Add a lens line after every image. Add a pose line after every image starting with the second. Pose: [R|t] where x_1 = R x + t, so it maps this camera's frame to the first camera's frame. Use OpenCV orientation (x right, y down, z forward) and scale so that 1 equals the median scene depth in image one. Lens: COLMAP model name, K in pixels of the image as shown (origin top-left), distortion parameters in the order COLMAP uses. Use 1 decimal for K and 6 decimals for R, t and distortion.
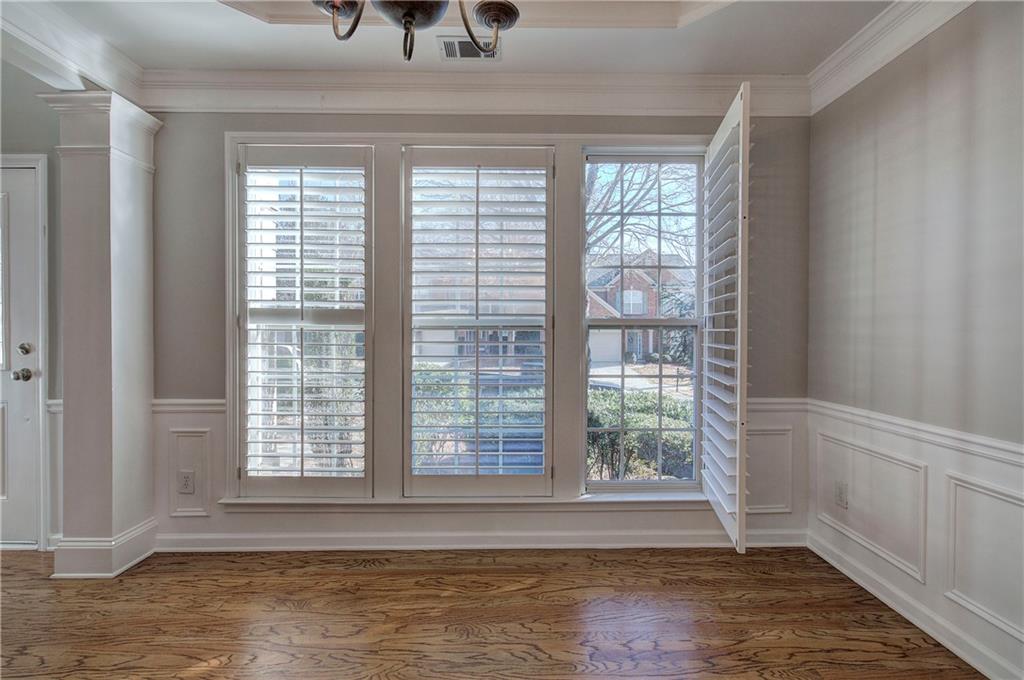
lens RADIAL K [[480.7, 0, 513.6], [0, 480.7, 337.0], [0, 0, 1]] dist [0.000761, -0.000575]
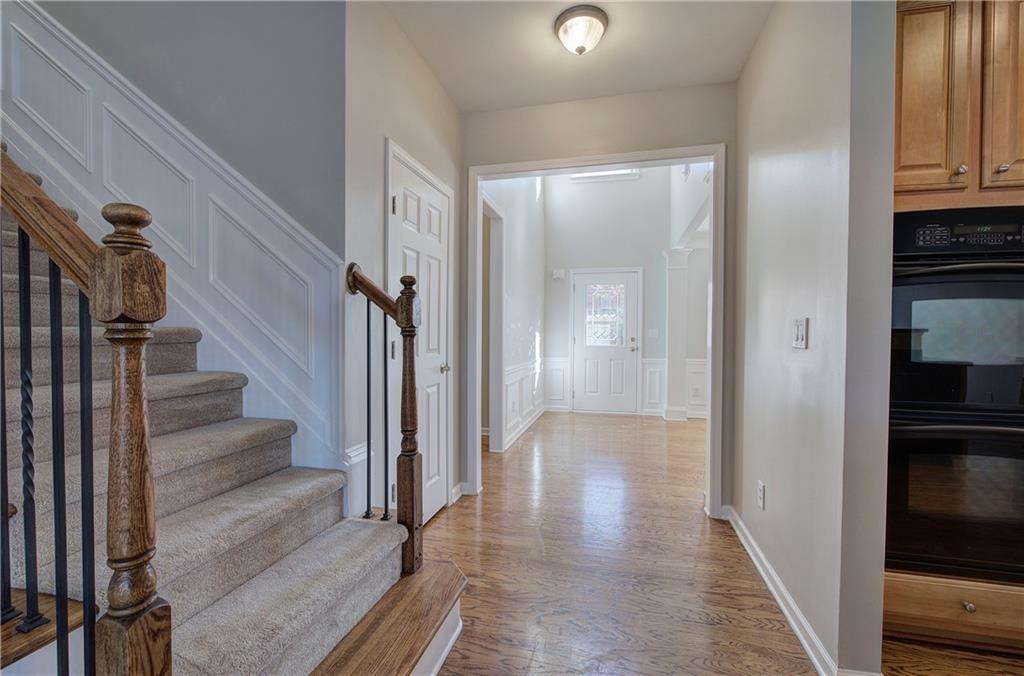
lens RADIAL K [[430.5, 0, 512.0], [0, 430.5, 338.0], [0, 0, 1]] dist [0.000207, -0.000033]
pose [[0.967676, 0.003489, -0.252171, -1.073081], [-0.001346, 0.999961, 0.008672, -0.002017], [0.252192, -0.008052, 0.967644, -1.464215]]
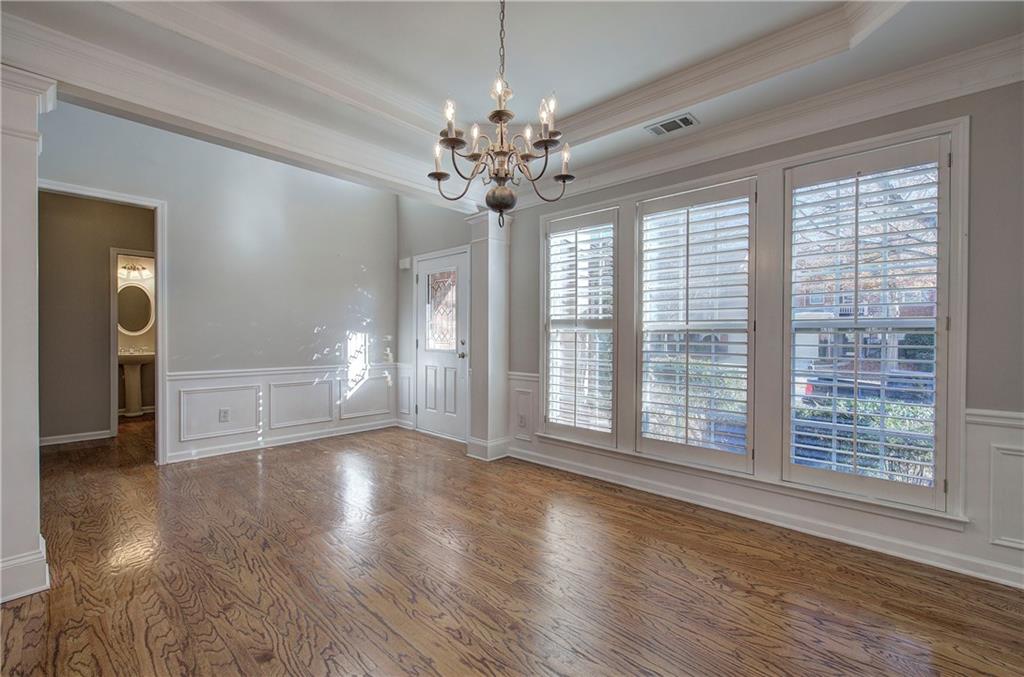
lens RADIAL K [[430.5, 0, 512.0], [0, 430.5, 338.5], [0, 0, 1]] dist [0.000207, -0.000033]
pose [[0.726233, 0.007895, -0.687403, 0.375411], [-0.007659, 0.999965, 0.003393, 0.000455], [0.687406, 0.002800, 0.726268, -0.167879]]
